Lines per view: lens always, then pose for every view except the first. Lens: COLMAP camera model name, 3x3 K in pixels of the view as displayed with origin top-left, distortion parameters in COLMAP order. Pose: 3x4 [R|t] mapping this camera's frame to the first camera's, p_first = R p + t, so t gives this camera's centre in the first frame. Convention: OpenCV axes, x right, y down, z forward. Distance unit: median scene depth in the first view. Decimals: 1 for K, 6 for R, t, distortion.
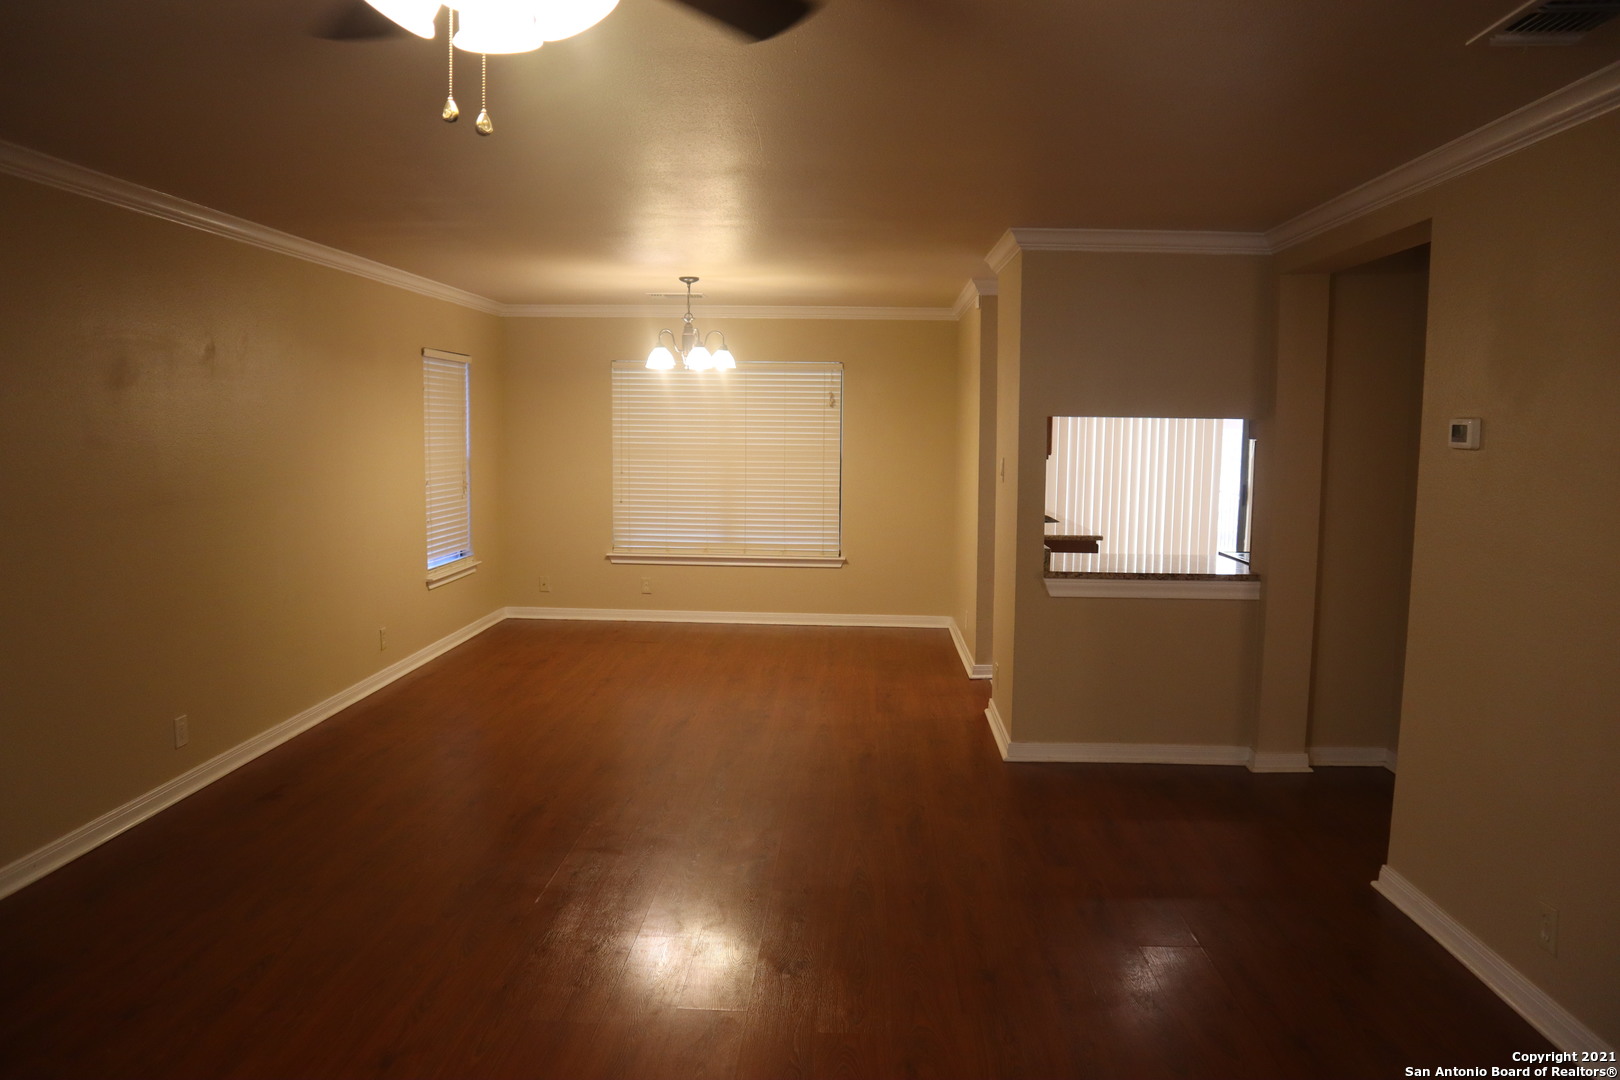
lens RADIAL K [[1118.3, 0, 784.6], [0, 1118.3, 540.0], [0, 0, 1]] dist [-0.081708, 0.003418]
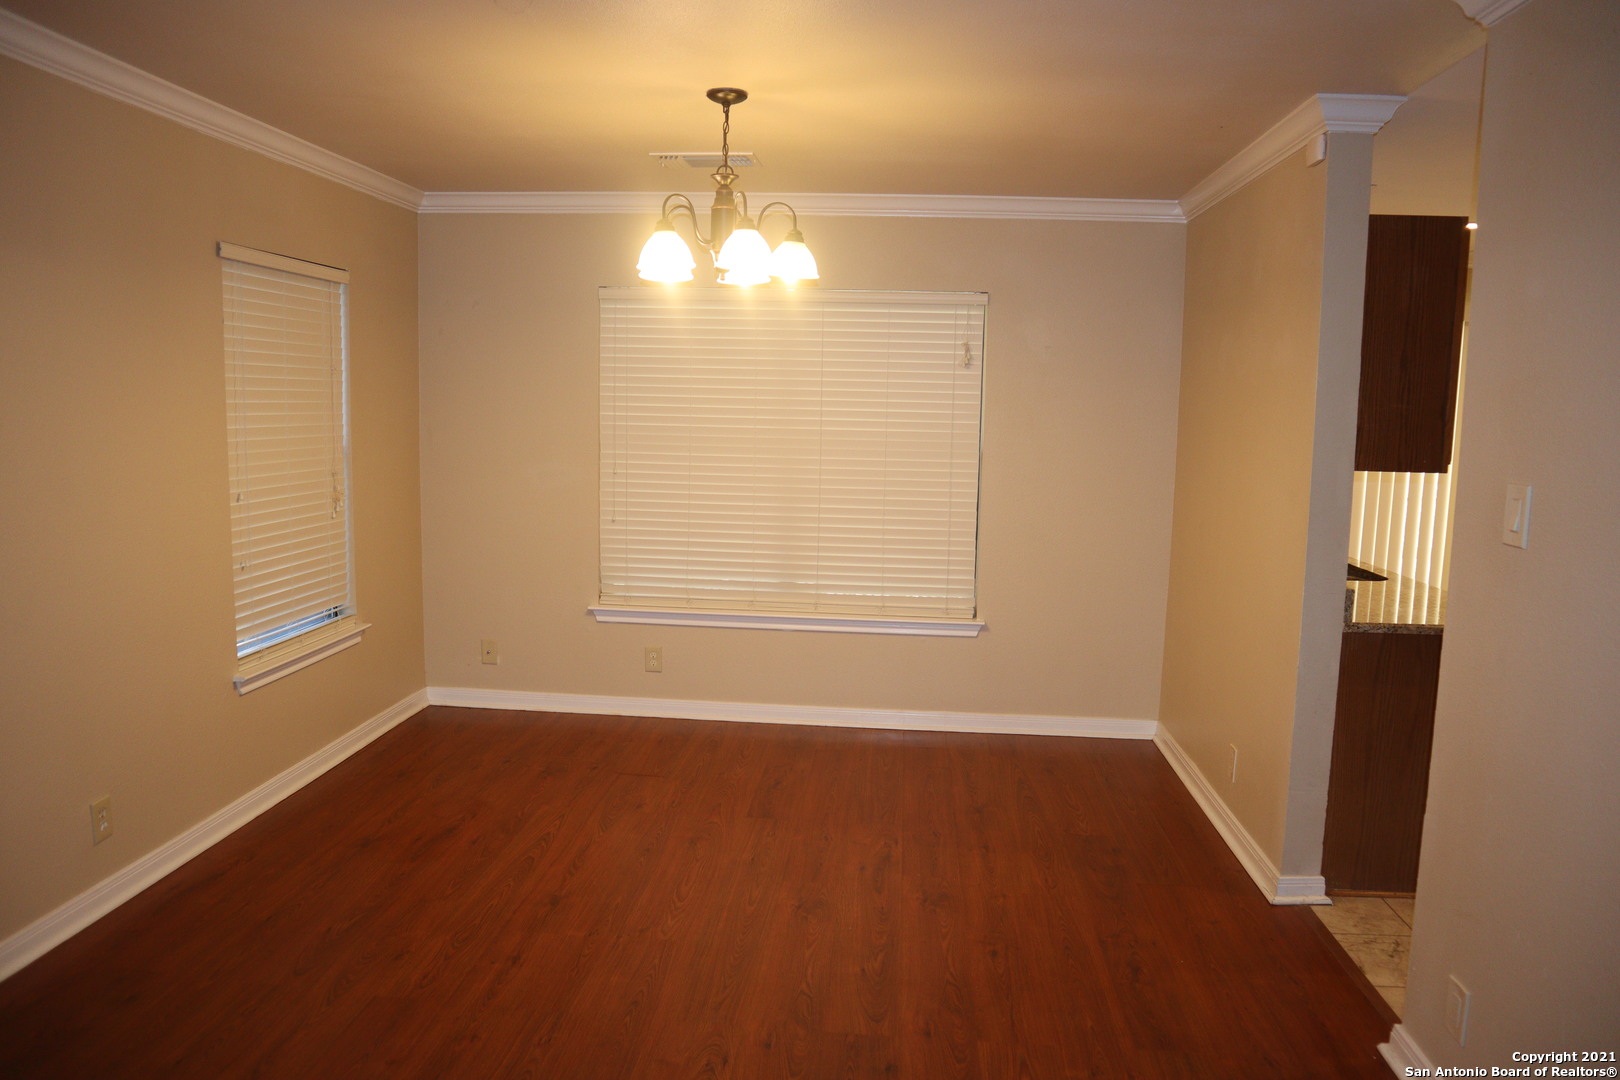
lens RADIAL K [[1118.3, 0, 784.6], [0, 1118.3, 540.0], [0, 0, 1]] dist [-0.081708, 0.003418]
pose [[0.999164, 0.015313, -0.037917, -0.030856], [-0.014520, 0.999672, 0.021113, -0.038675], [0.038228, -0.020545, 0.999058, 0.403666]]
